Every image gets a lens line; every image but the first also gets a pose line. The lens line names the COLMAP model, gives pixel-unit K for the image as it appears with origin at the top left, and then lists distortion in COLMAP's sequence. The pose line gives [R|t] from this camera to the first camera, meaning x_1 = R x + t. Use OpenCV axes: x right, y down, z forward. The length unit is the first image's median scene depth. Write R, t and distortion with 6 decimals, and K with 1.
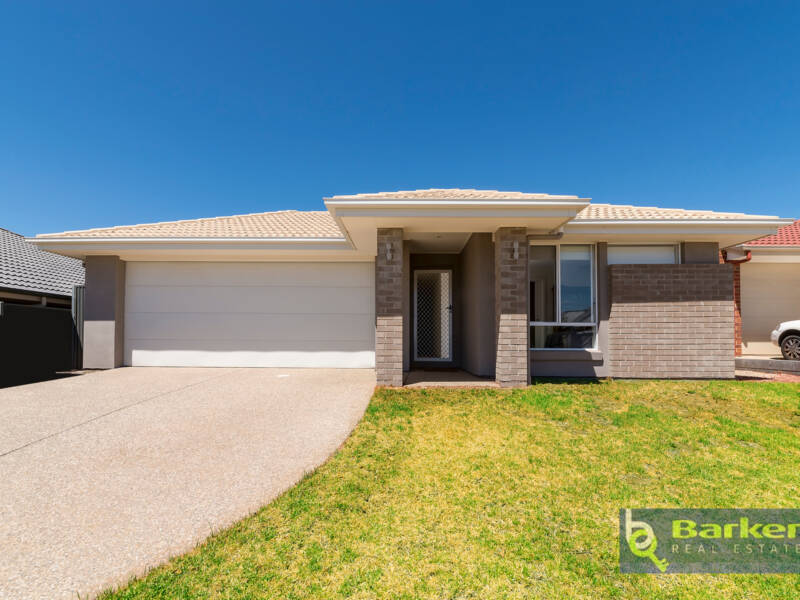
lens RADIAL K [[386.1, 0, 399.0], [0, 386.1, 325.6], [0, 0, 1]] dist [-0.003783, -0.000600]
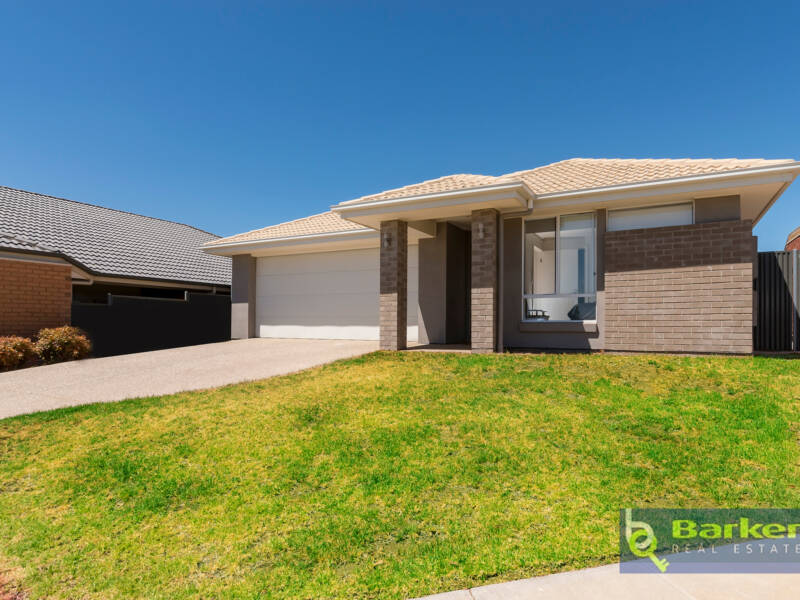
lens RADIAL K [[469.8, 0, 400.6], [0, 469.8, 301.6], [0, 0, 1]] dist [0.002624, 0.000290]
pose [[0.888689, -0.022357, -0.457964, 0.641587], [0.017344, 0.999735, -0.015150, 0.023360], [0.458182, 0.005521, 0.888841, -0.276311]]
